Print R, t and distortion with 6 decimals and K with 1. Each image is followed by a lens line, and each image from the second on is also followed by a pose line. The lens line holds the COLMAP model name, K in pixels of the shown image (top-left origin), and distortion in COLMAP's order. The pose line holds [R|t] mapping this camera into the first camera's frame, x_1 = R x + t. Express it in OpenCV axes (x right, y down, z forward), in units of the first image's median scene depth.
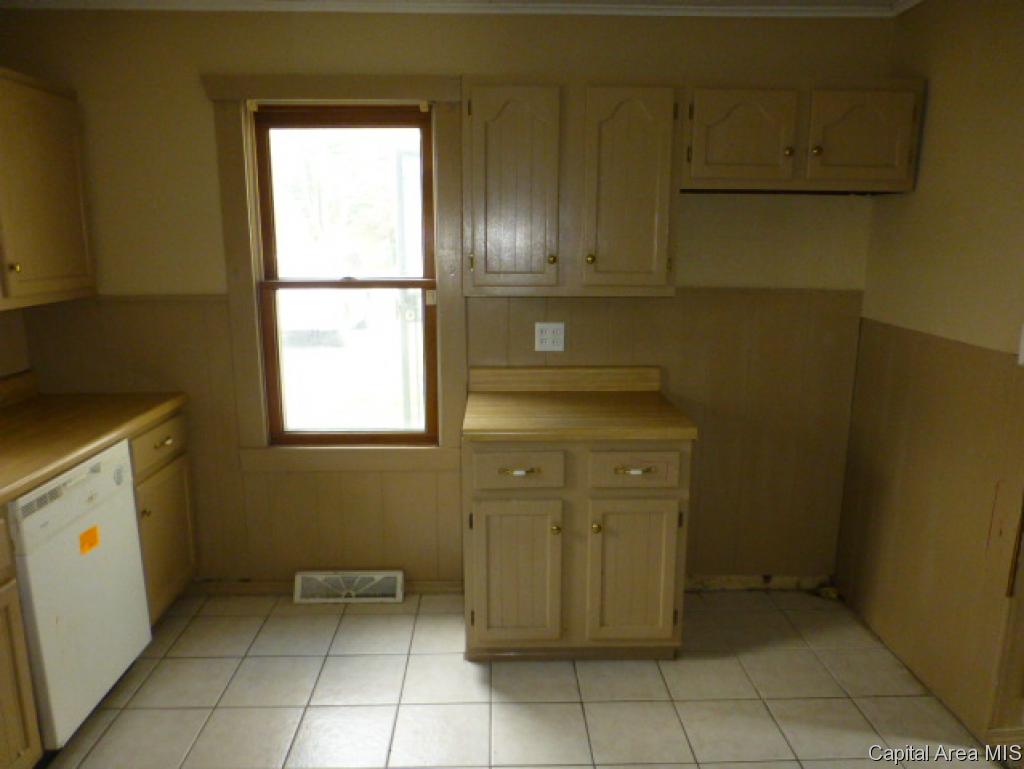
lens RADIAL K [[730.4, 0, 516.0], [0, 730.4, 381.9], [0, 0, 1]] dist [-0.040142, 0.001416]
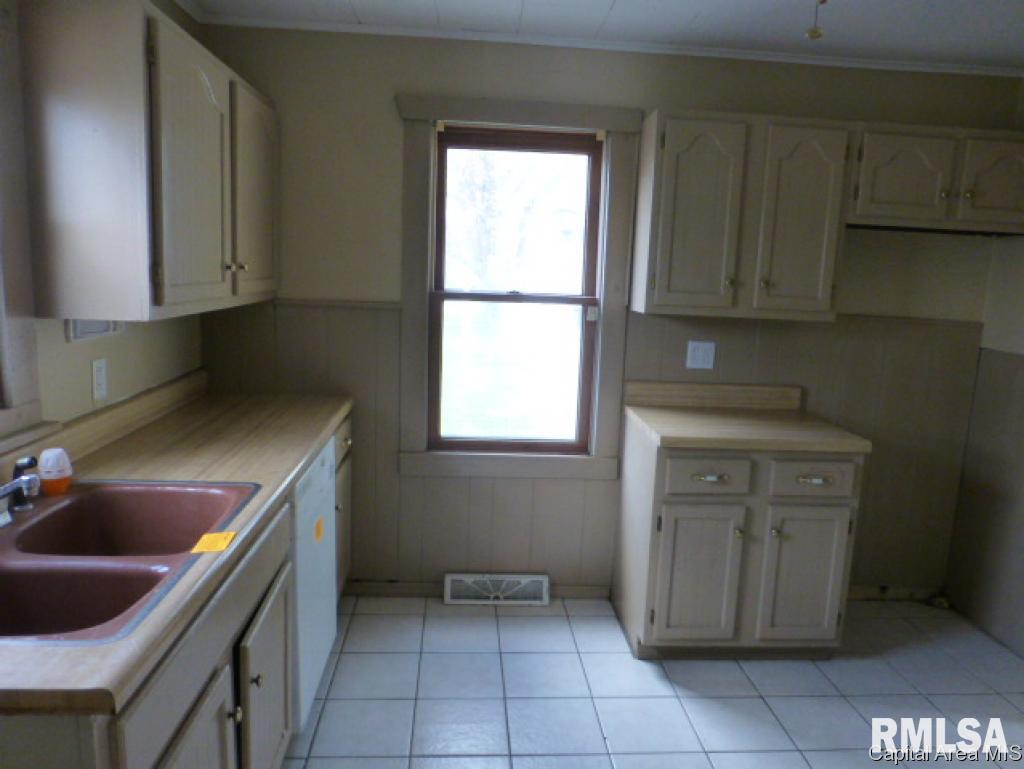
lens RADIAL K [[726.2, 0, 508.2], [0, 726.2, 381.2], [0, 0, 1]] dist [-0.049910, -0.003294]
pose [[0.998872, 0.034324, 0.032818, -0.284848], [-0.033075, 0.998735, -0.037867, 0.027258], [-0.034077, 0.036738, 0.998744, -0.043848]]
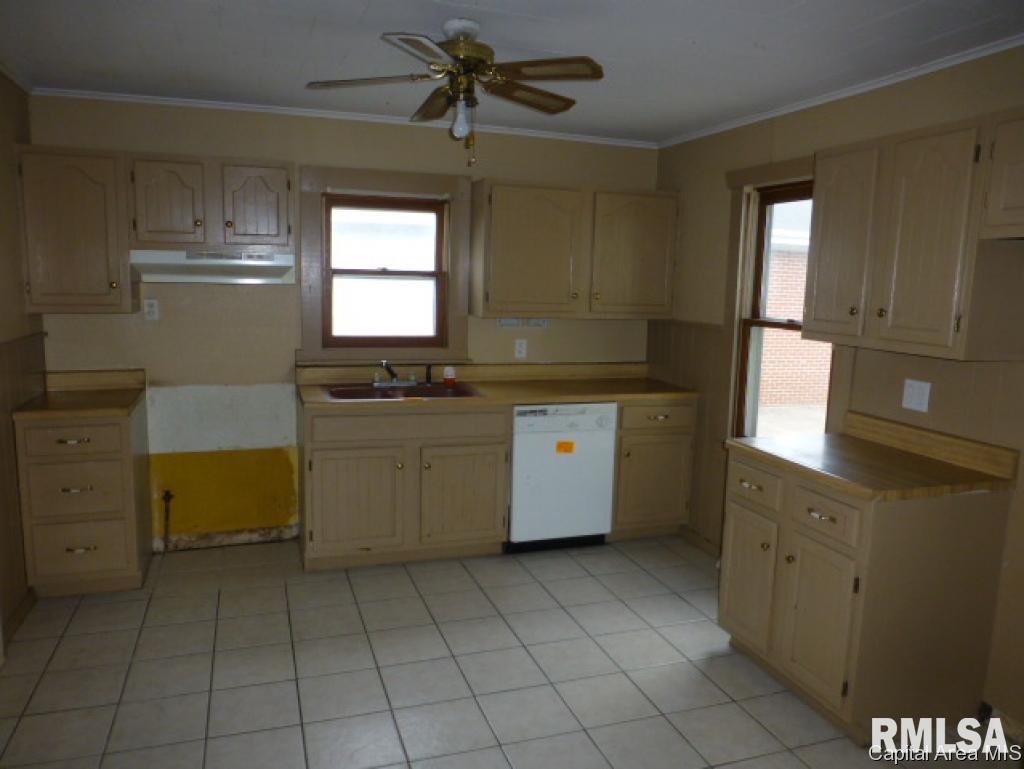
lens RADIAL K [[726.2, 0, 508.2], [0, 726.2, 381.2], [0, 0, 1]] dist [-0.049910, -0.003294]
pose [[0.292122, 0.139573, -0.946142, 0.824149], [-0.215714, 0.973416, 0.076994, -0.037698], [0.931736, 0.181604, 0.314465, 0.213910]]
